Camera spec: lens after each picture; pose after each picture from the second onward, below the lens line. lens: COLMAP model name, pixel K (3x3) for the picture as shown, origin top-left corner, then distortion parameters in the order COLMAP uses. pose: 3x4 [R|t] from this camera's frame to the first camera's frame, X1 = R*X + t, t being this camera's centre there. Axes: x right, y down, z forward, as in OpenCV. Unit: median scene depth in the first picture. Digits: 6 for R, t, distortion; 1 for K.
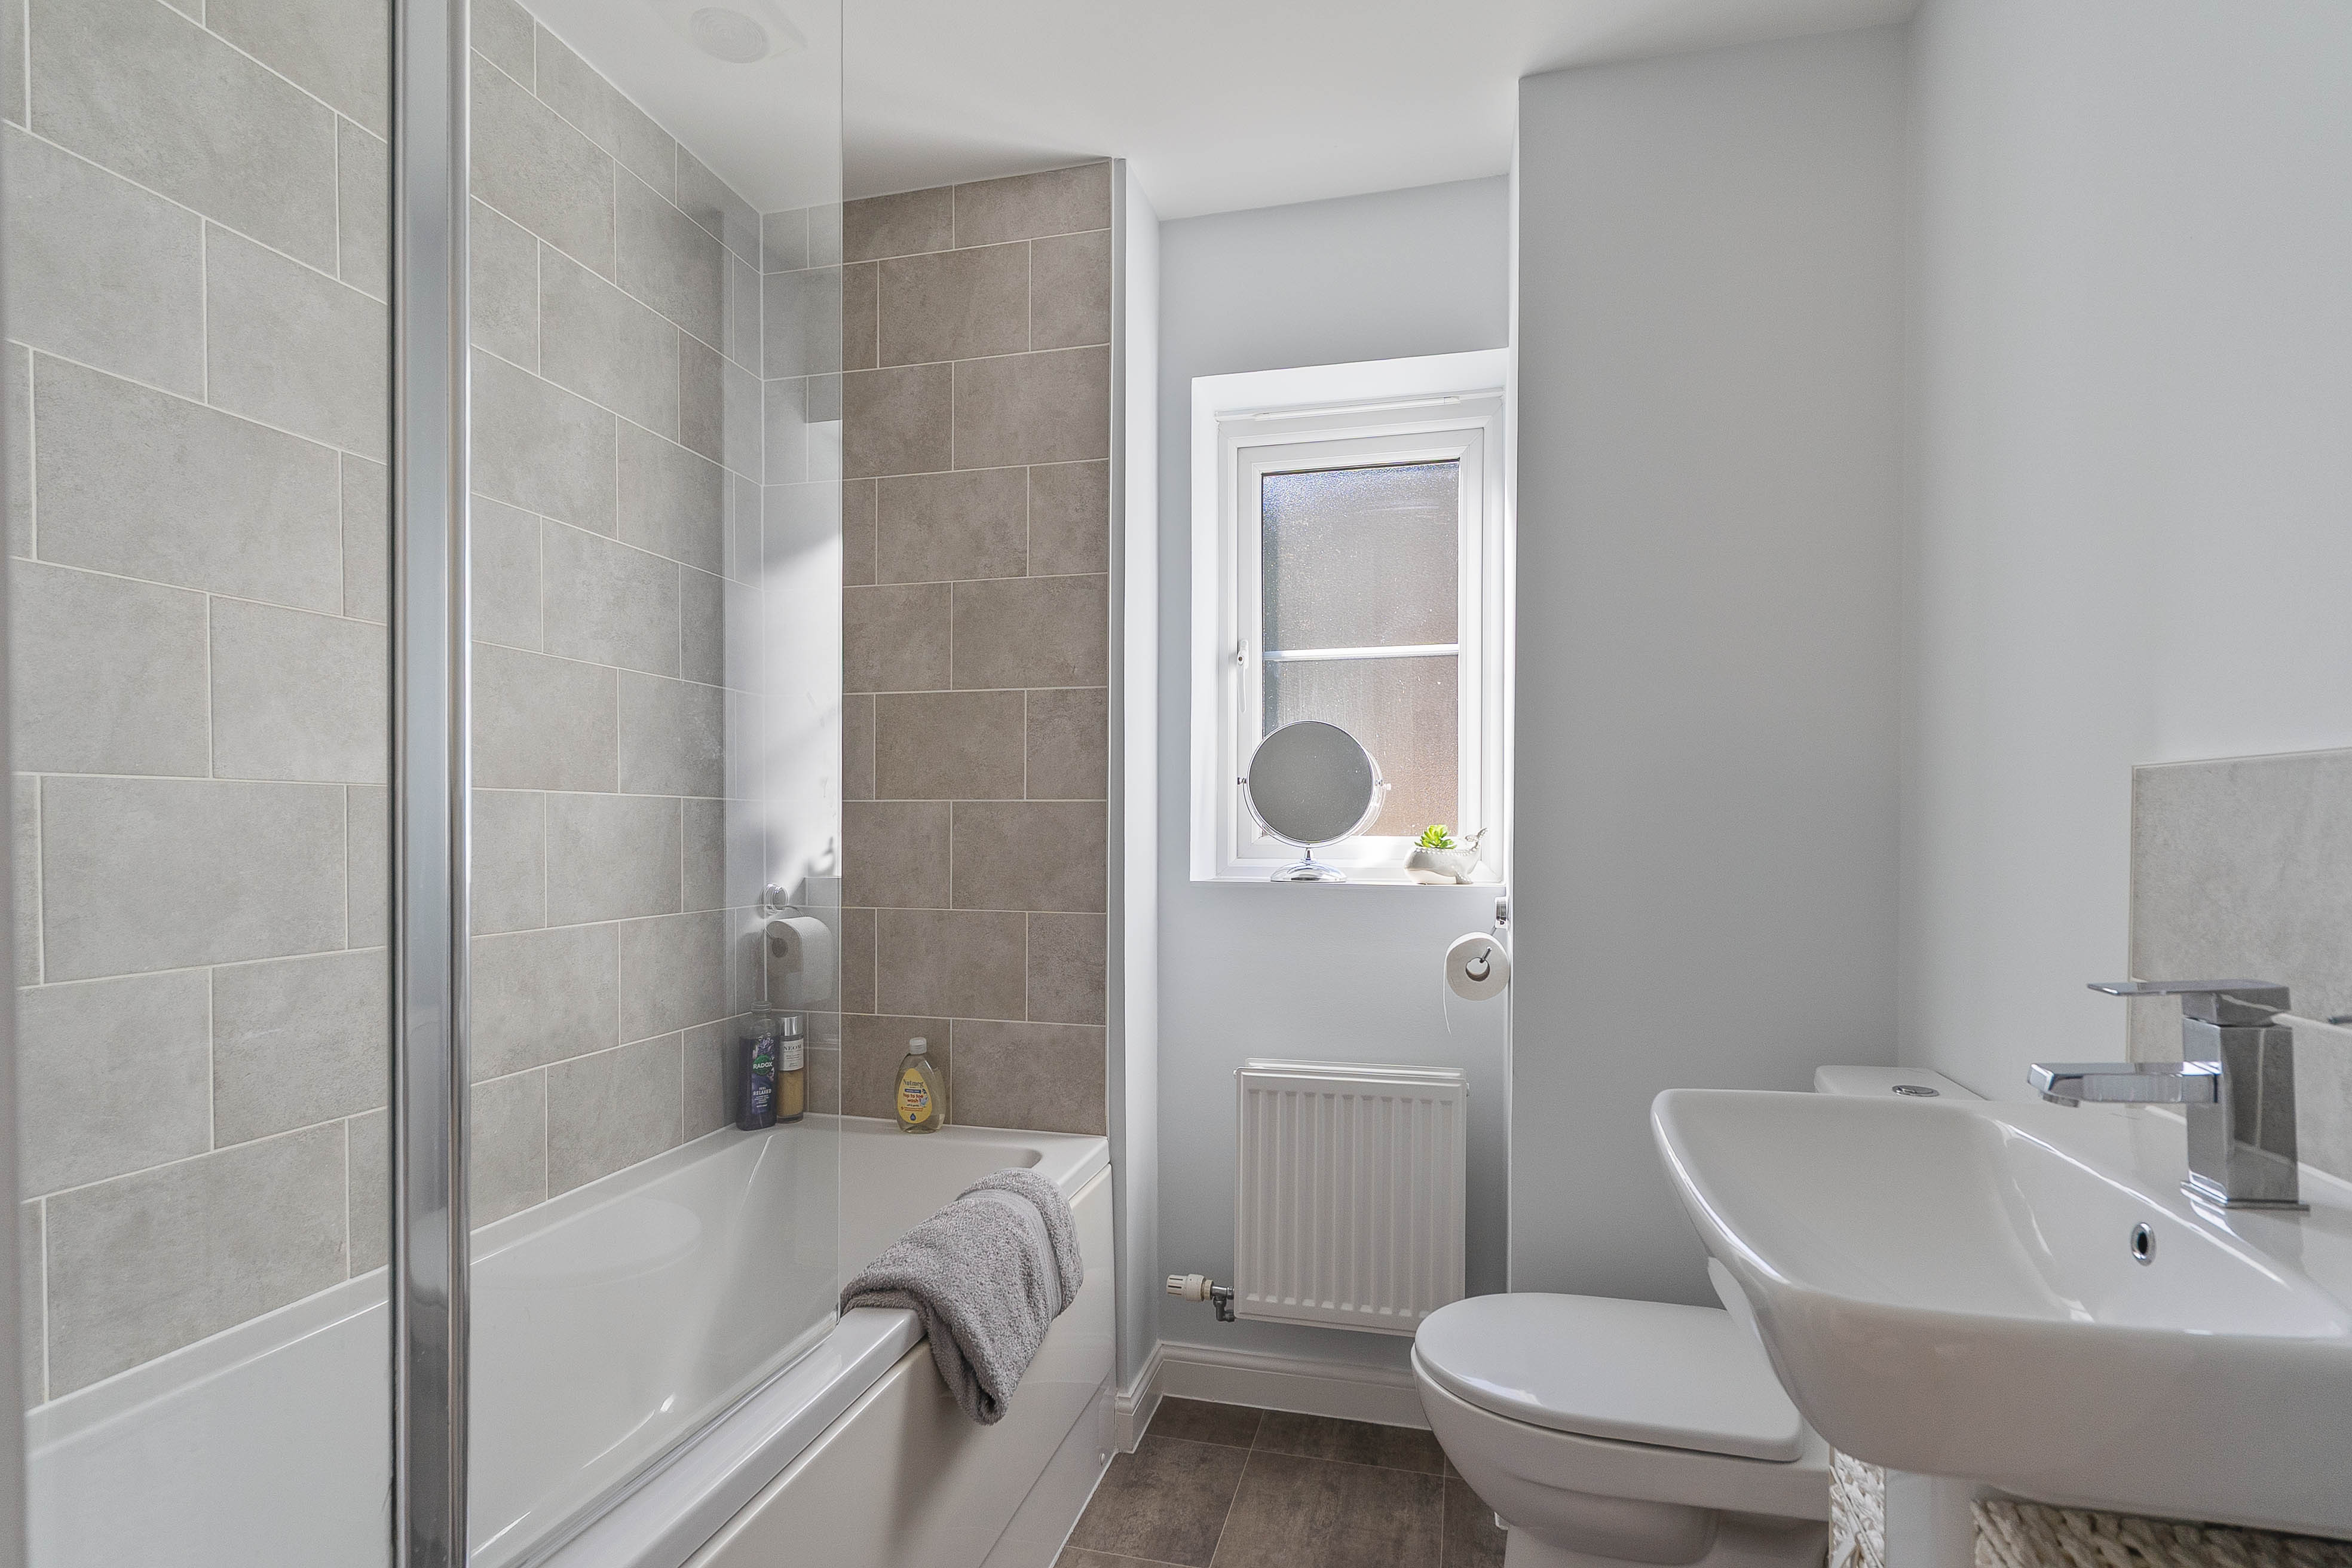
lens RADIAL K [[1135.6, 0, 1184.3], [0, 1135.6, 798.0], [0, 0, 1]] dist [0.001246, 0.000315]
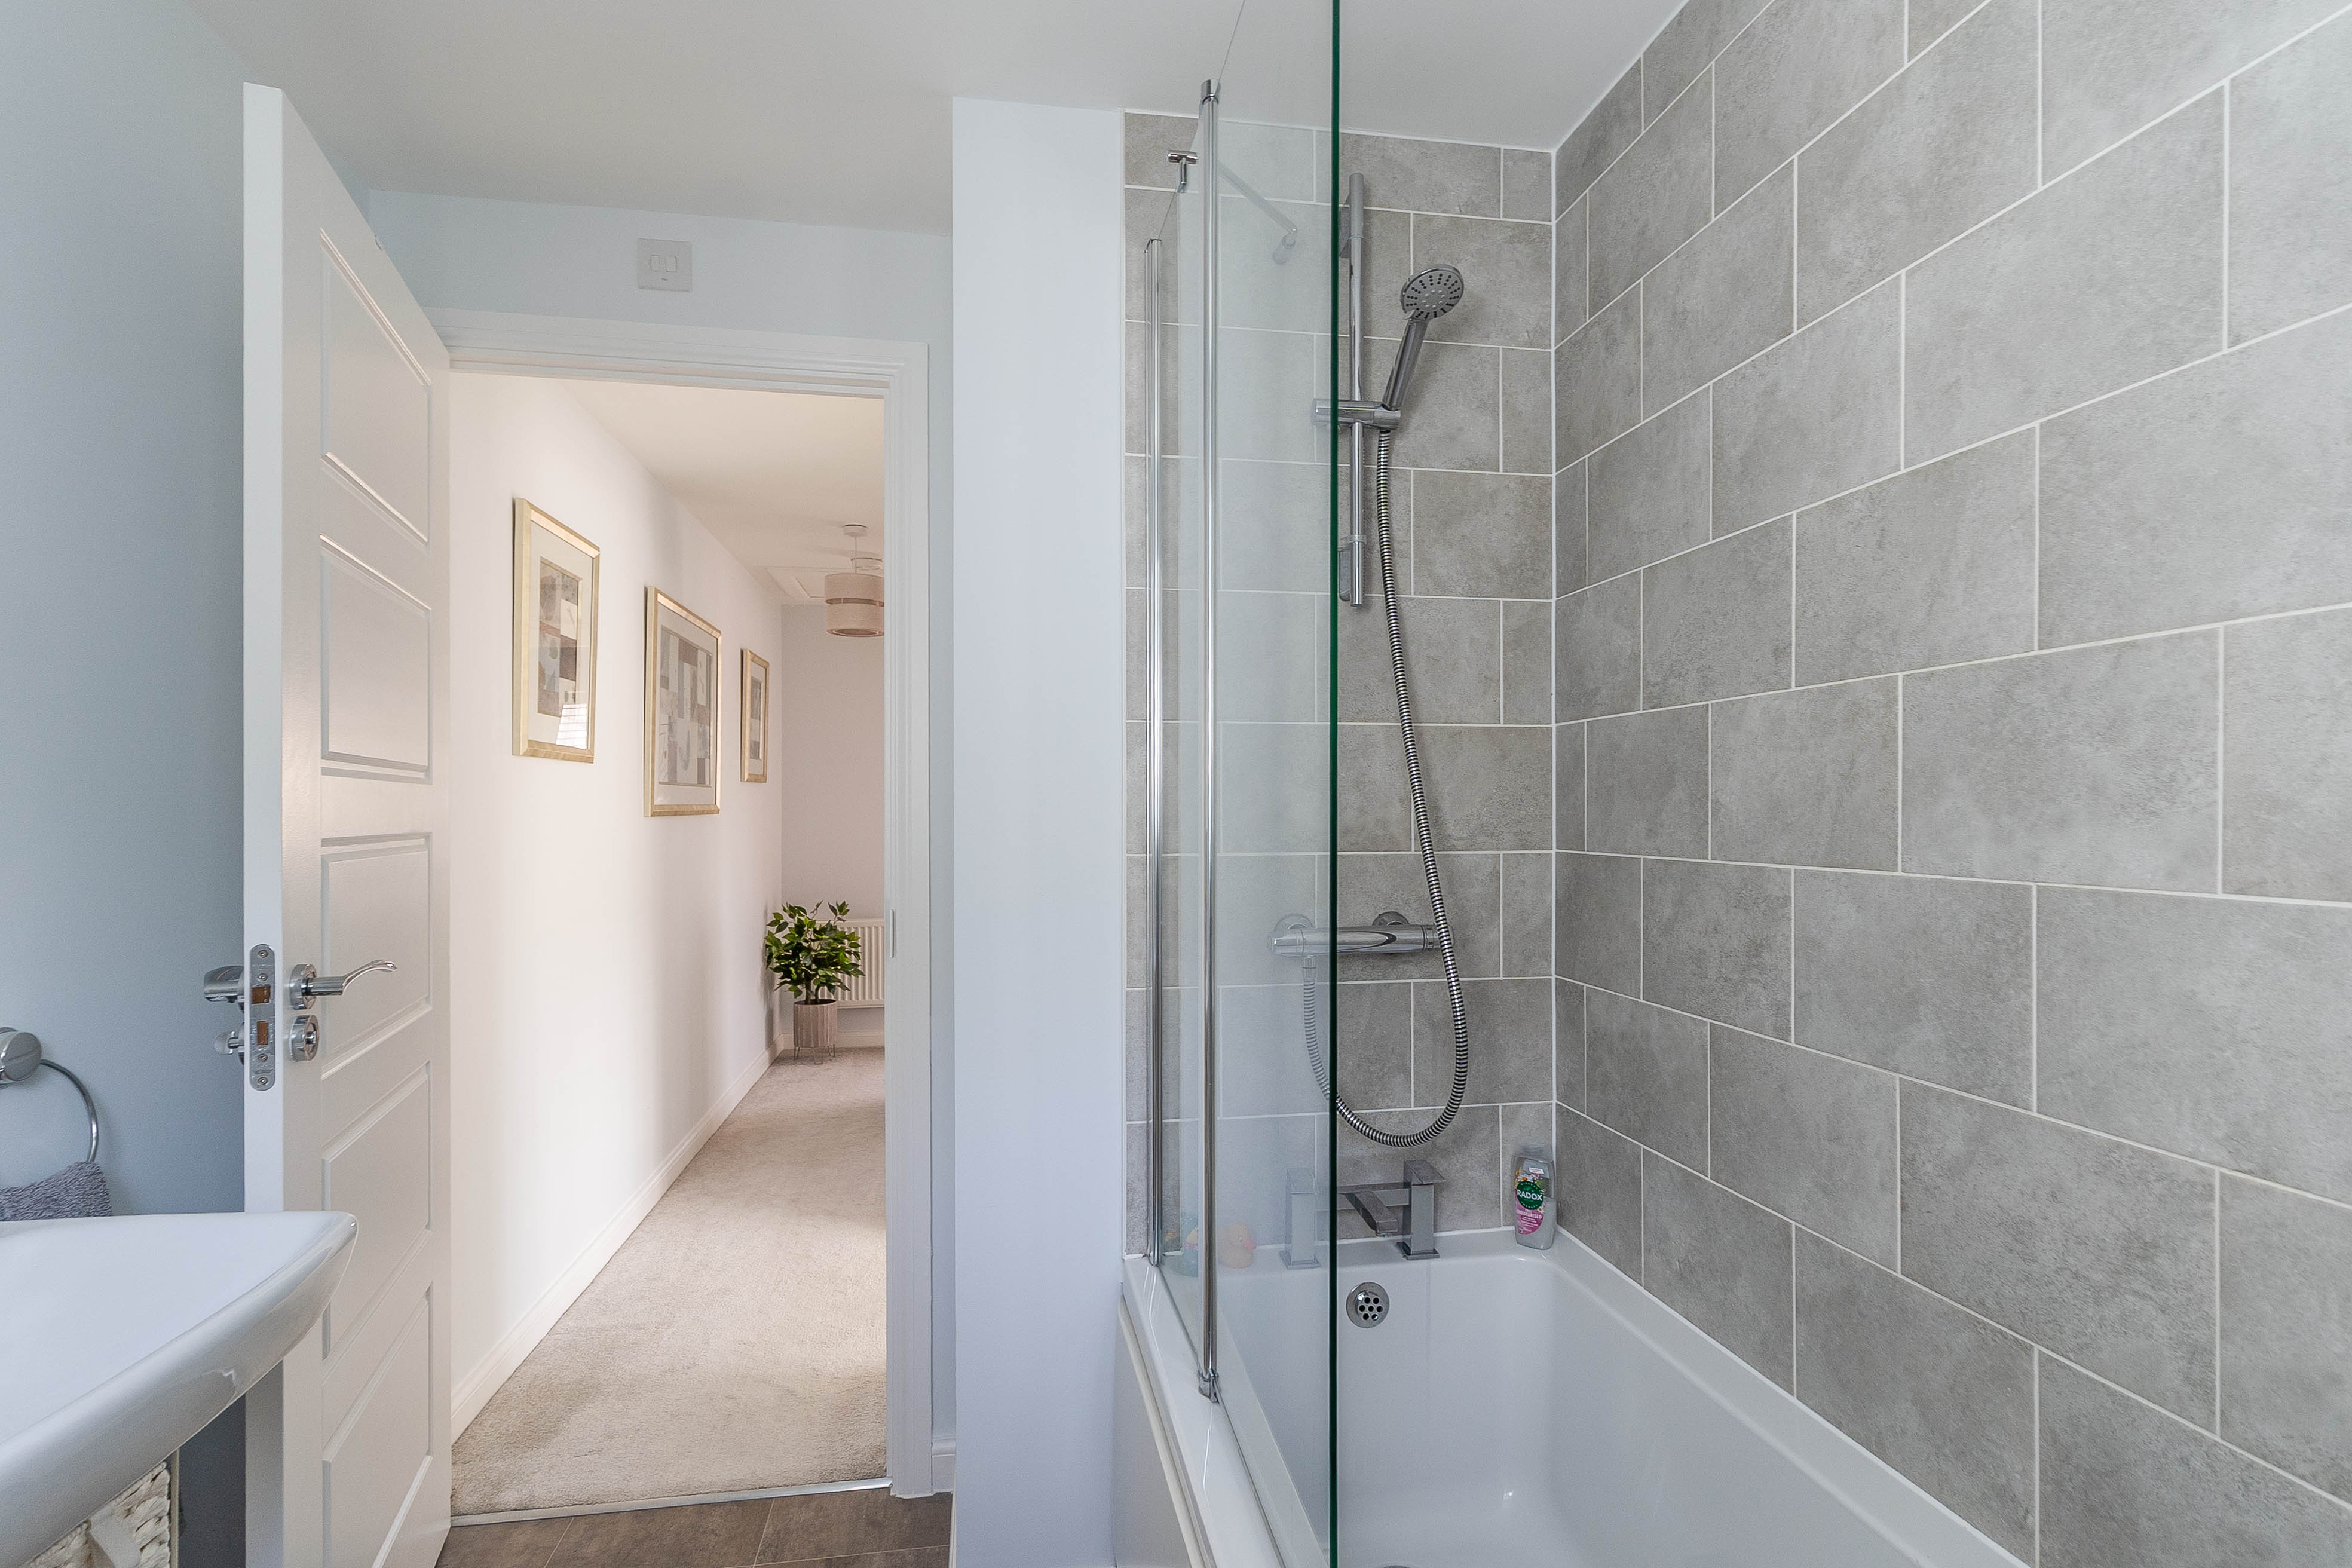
lens RADIAL K [[1135.6, 0, 1184.3], [0, 1135.6, 798.0], [0, 0, 1]] dist [0.001246, 0.000315]
pose [[-0.908097, -0.003386, -0.418746, 0.066397], [0.009986, 0.999508, -0.029739, -0.056896], [0.418641, -0.031187, -0.907616, 1.609840]]
